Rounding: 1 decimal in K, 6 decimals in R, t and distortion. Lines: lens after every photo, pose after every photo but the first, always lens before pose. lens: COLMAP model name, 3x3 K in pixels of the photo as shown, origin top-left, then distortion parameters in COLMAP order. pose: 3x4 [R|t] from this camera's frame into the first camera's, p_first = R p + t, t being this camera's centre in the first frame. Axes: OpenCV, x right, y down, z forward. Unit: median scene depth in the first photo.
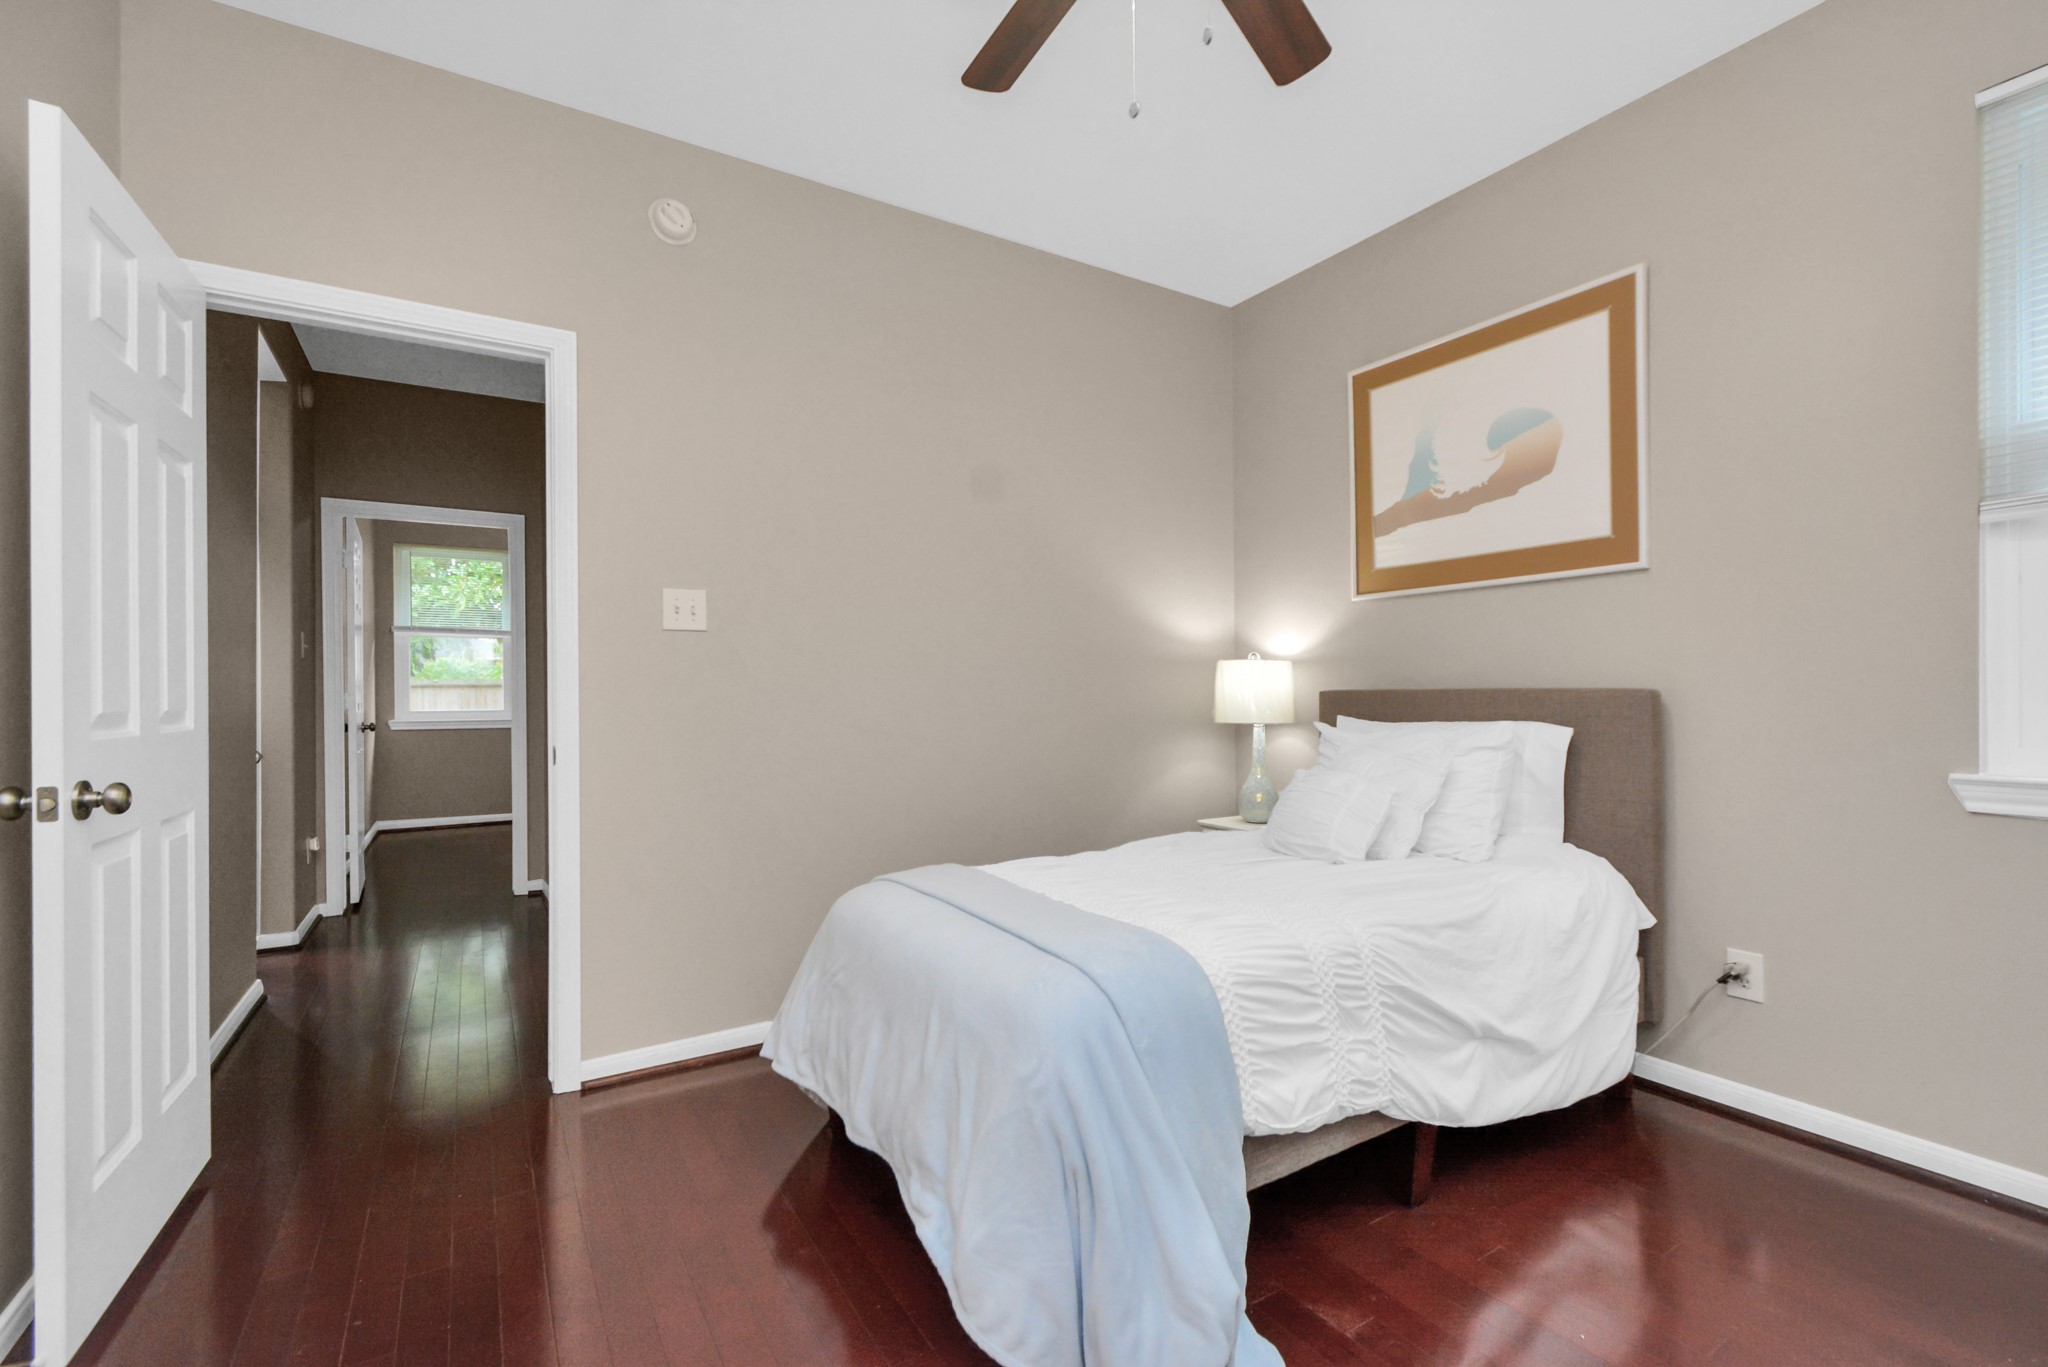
lens RADIAL K [[907.0, 0, 1044.8], [0, 907.0, 697.0], [0, 0, 1]] dist [-0.006894, -0.000058]
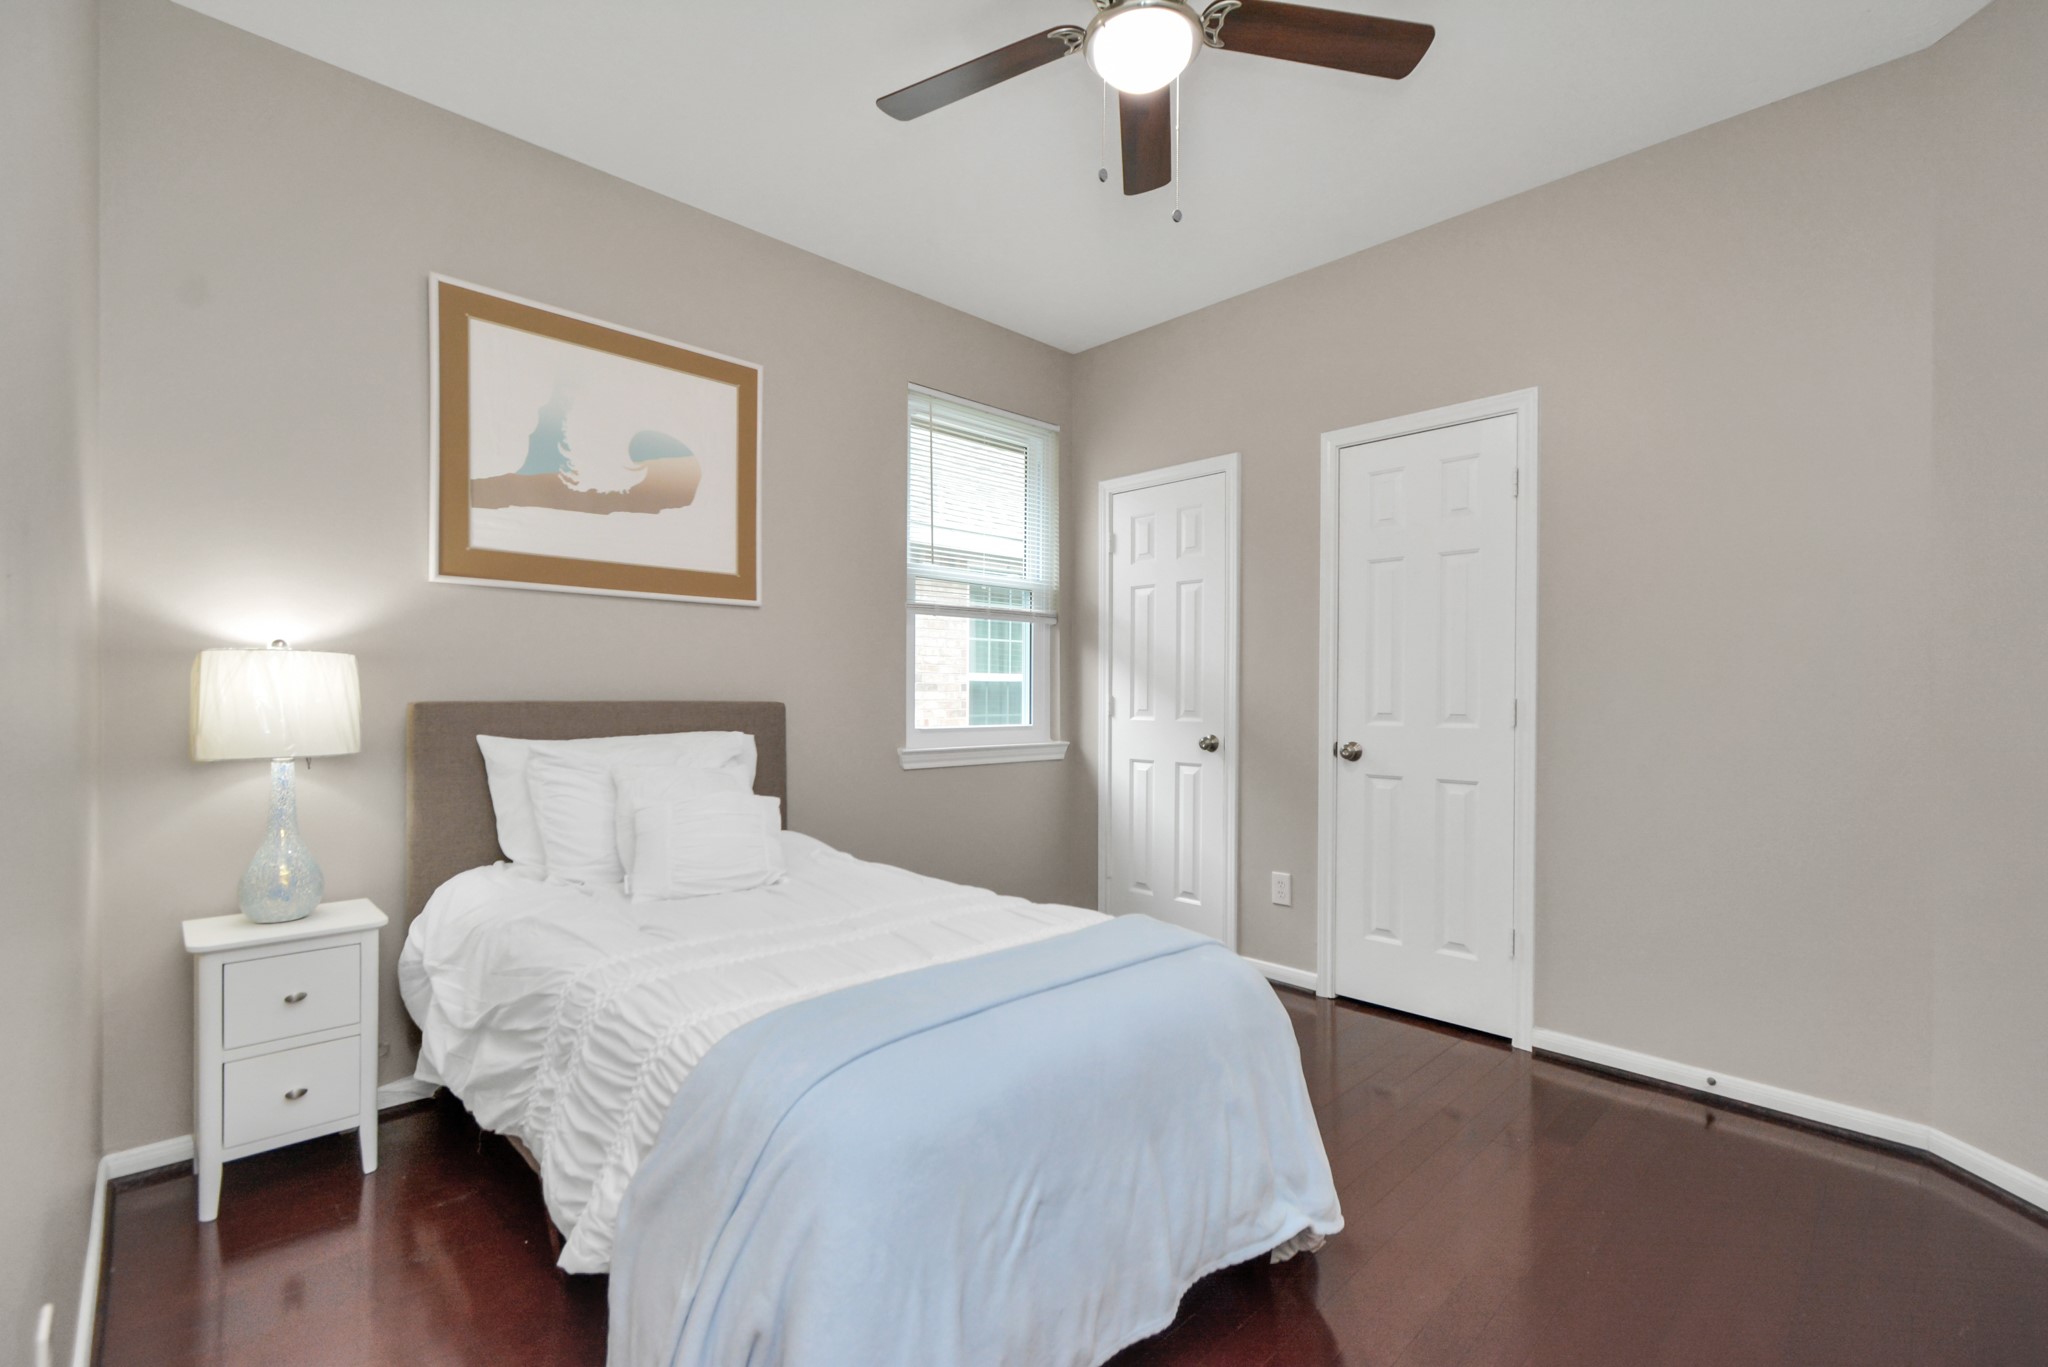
lens RADIAL K [[882.1, 0, 1028.4], [0, 882.1, 697.2], [0, 0, 1]] dist [0.000831, 0.000158]
pose [[-0.212457, 0.003522, 0.977164, -0.531352], [0.001316, 0.999994, -0.003318, -0.009474], [-0.977170, 0.000581, -0.212460, 0.764549]]
